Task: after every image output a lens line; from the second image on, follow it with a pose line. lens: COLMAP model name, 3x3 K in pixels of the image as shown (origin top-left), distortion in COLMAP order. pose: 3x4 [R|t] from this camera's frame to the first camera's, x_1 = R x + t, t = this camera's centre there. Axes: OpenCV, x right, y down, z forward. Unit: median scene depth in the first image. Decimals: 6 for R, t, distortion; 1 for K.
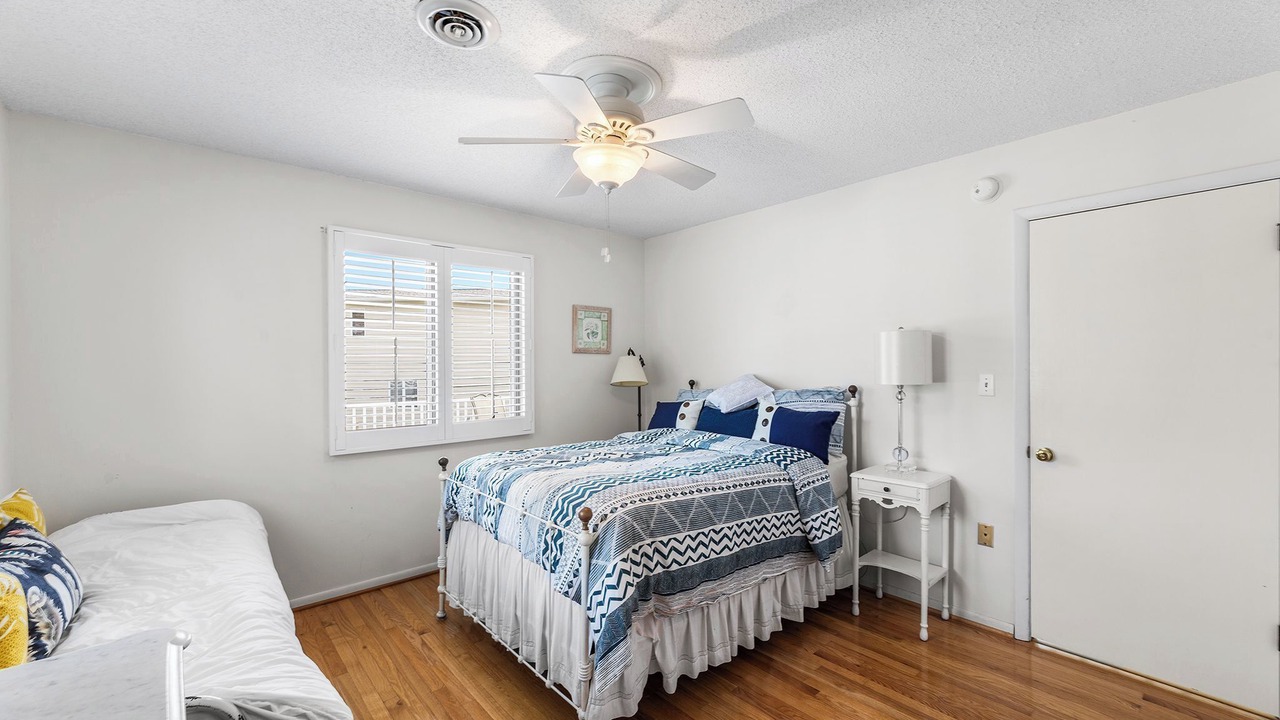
lens RADIAL K [[515.6, 0, 643.4], [0, 515.6, 357.4], [0, 0, 1]] dist [-0.000278, -0.000024]
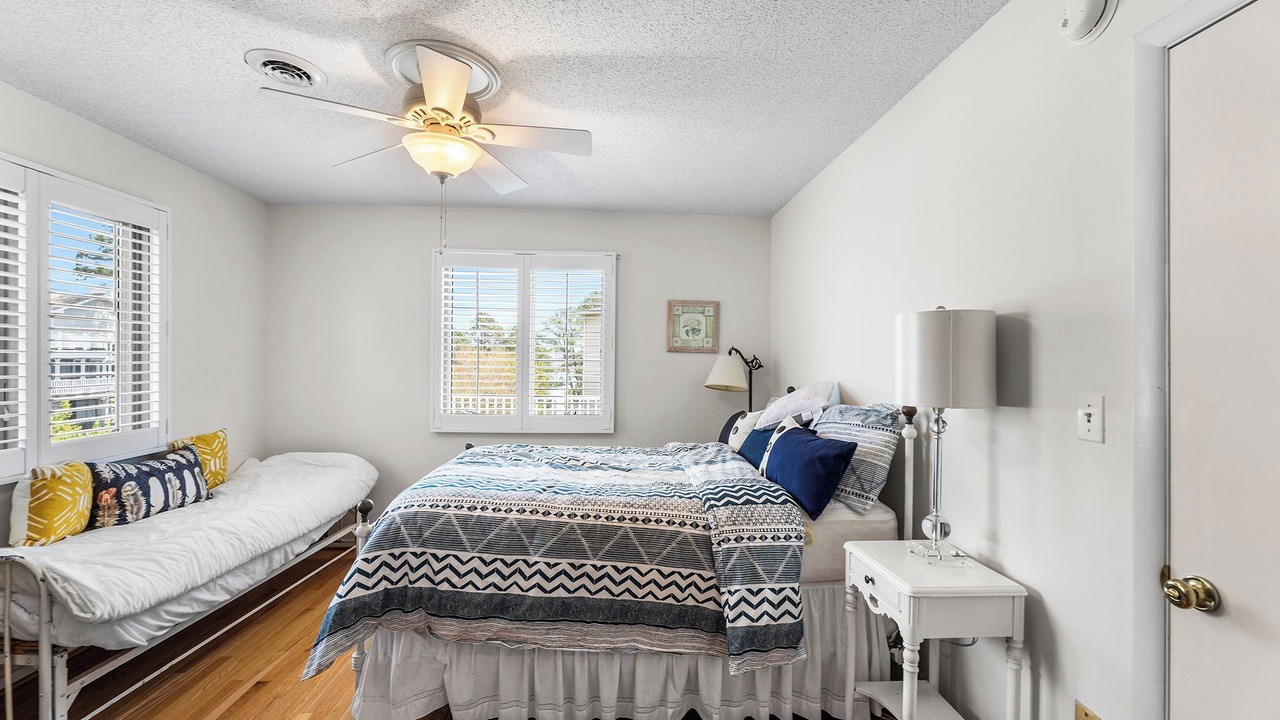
lens RADIAL K [[523.6, 0, 639.8], [0, 523.6, 354.6], [0, 0, 1]] dist [-0.000838, -0.000632]
pose [[0.779858, 0.007833, -0.625908, 0.673731], [-0.013315, 0.999903, -0.004077, 0.001411], [0.625815, 0.011513, 0.779887, 0.376084]]
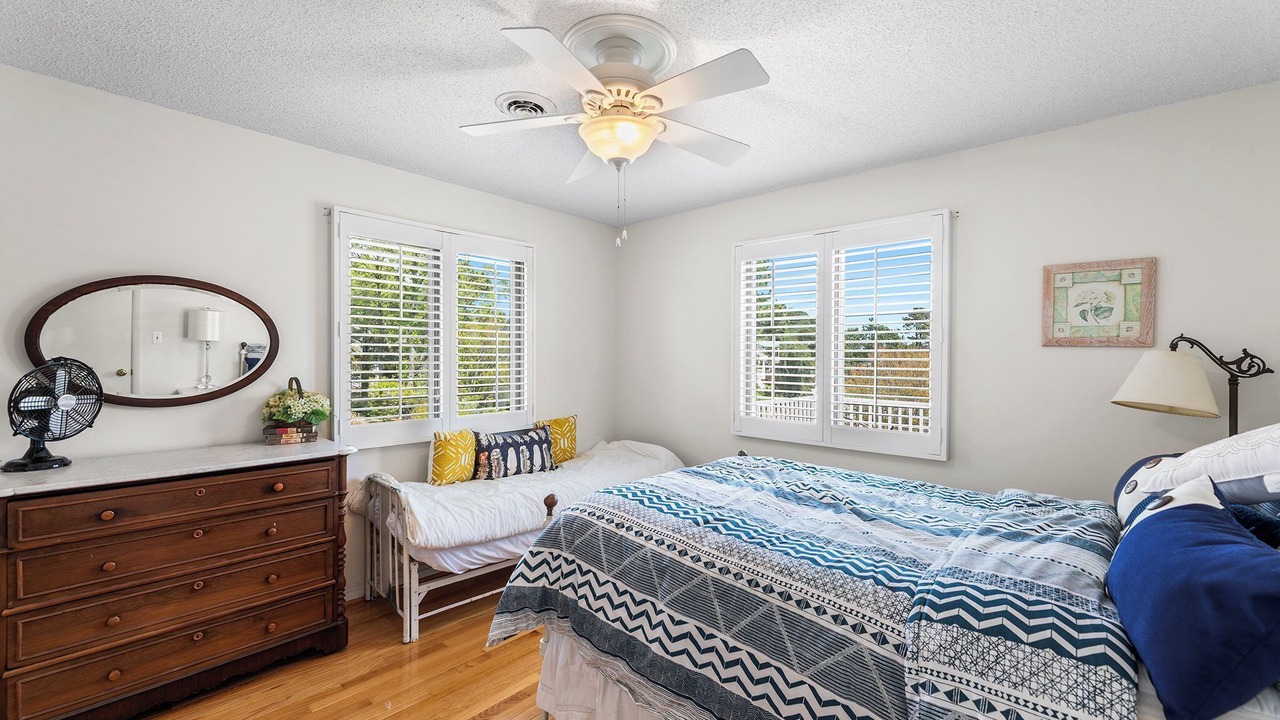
lens RADIAL K [[523.6, 0, 639.8], [0, 523.6, 354.6], [0, 0, 1]] dist [-0.000838, -0.000632]
pose [[0.101500, 0.003932, -0.994828, 0.686003], [-0.003380, 0.999988, 0.003607, 0.000838], [0.994830, 0.002997, 0.101513, 0.758895]]
